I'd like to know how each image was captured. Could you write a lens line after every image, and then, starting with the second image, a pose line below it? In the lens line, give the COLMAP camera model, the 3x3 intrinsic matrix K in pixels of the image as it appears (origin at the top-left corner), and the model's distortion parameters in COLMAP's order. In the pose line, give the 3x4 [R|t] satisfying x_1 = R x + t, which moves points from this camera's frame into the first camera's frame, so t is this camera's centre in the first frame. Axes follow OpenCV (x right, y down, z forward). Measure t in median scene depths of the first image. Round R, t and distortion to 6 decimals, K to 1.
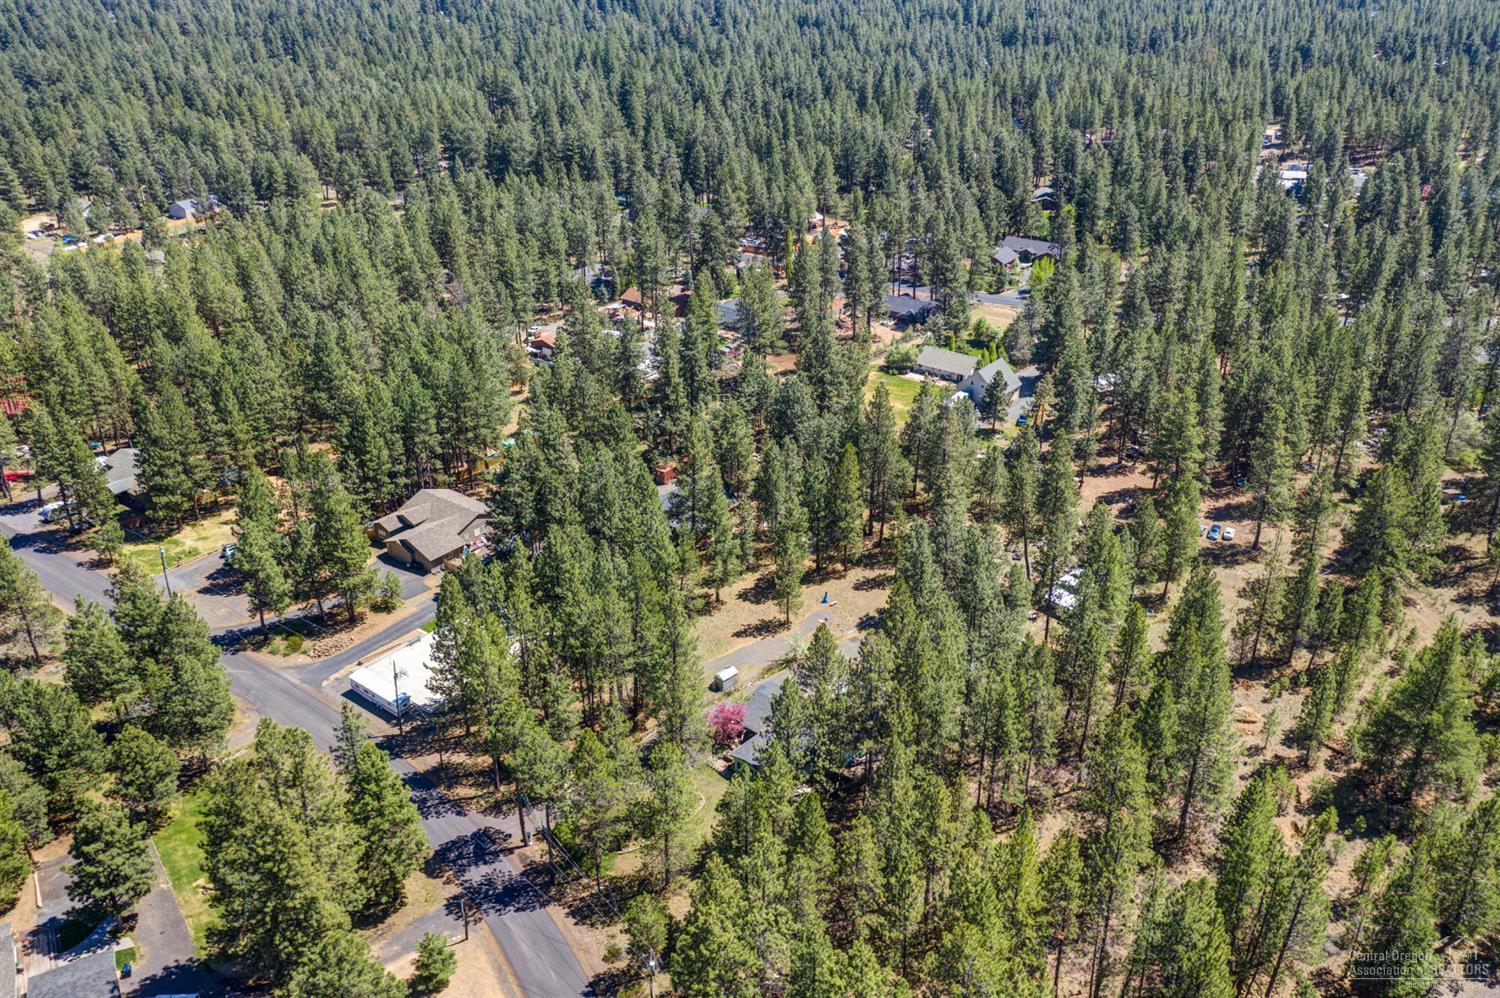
lens RADIAL K [[1263.3, 0, 727.9], [0, 1263.3, 498.3], [0, 0, 1]] dist [0.001778, 0.010393]
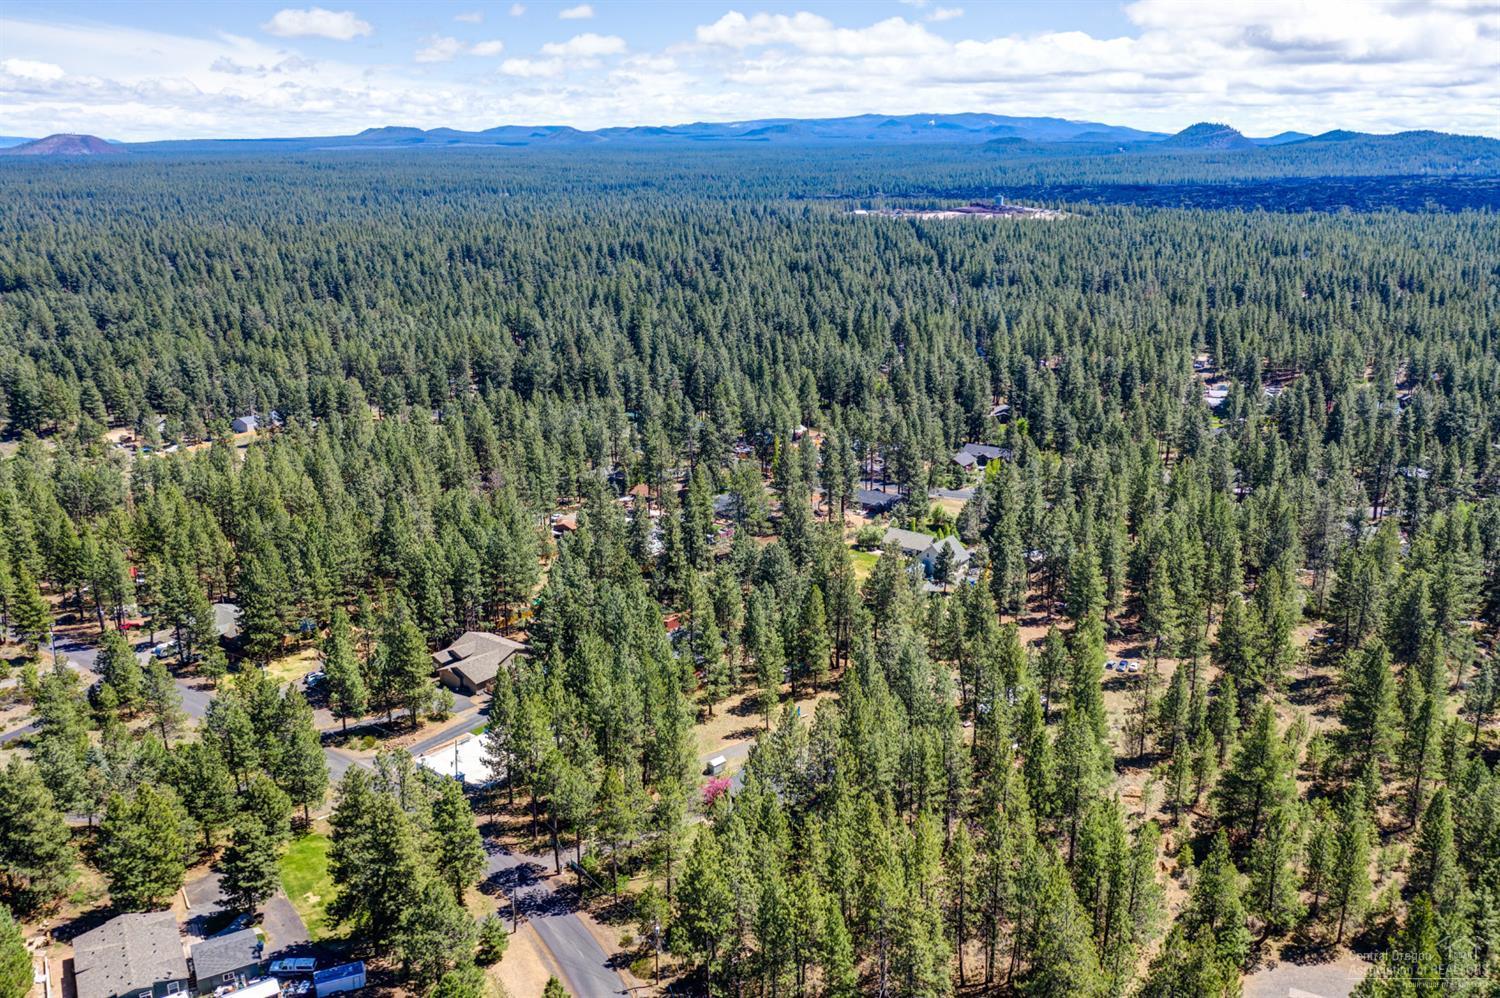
lens RADIAL K [[1263.3, 0, 727.9], [0, 1263.3, 498.3], [0, 0, 1]] dist [0.001778, 0.010393]
pose [[0.999998, -0.001735, -0.001086, 0.006766], [0.001512, 0.983795, -0.179289, 0.061776], [0.001380, 0.179287, 0.983796, -0.158395]]
